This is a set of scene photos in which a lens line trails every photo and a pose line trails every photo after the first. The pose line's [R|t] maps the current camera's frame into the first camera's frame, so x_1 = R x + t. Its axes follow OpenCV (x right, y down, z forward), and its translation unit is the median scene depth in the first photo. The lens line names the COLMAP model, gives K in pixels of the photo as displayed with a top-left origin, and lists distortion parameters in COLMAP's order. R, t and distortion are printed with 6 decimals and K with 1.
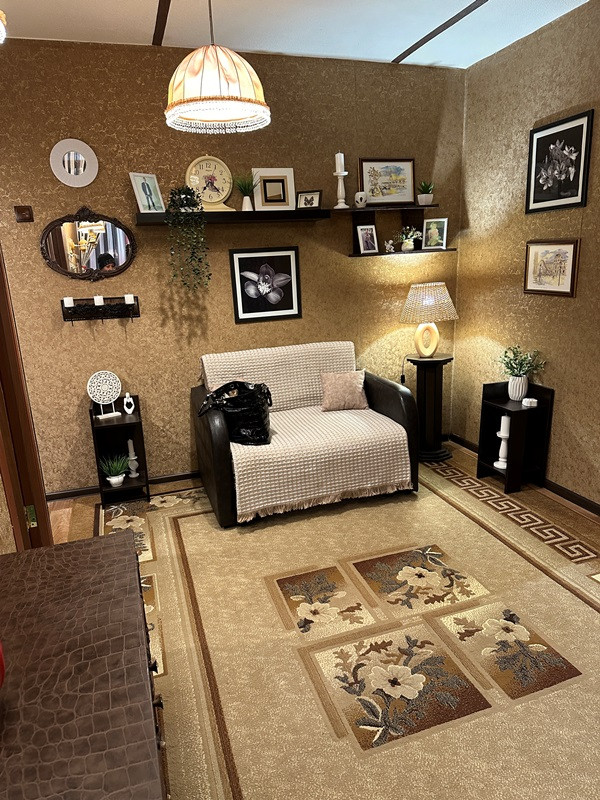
lens RADIAL K [[561.9, 0, 300.3], [0, 561.9, 399.7], [0, 0, 1]] dist [0.064354, -0.063194]
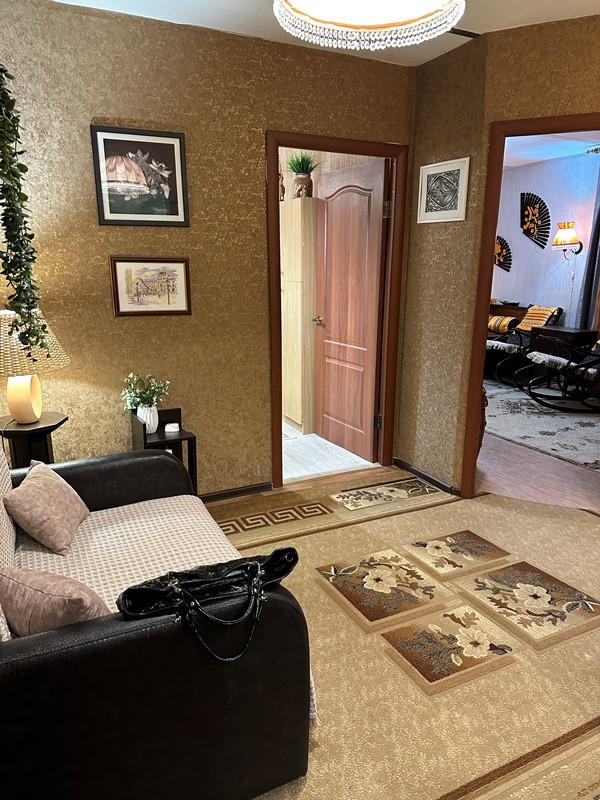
lens RADIAL K [[561.9, 0, 298.4], [0, 561.9, 403.9], [0, 0, 1]] dist [0.064354, -0.063194]
pose [[-0.146206, -0.209473, 0.966822, -0.616889], [0.246043, 0.938913, 0.240633, -0.241960], [-0.958168, 0.273062, -0.085735, 1.014349]]
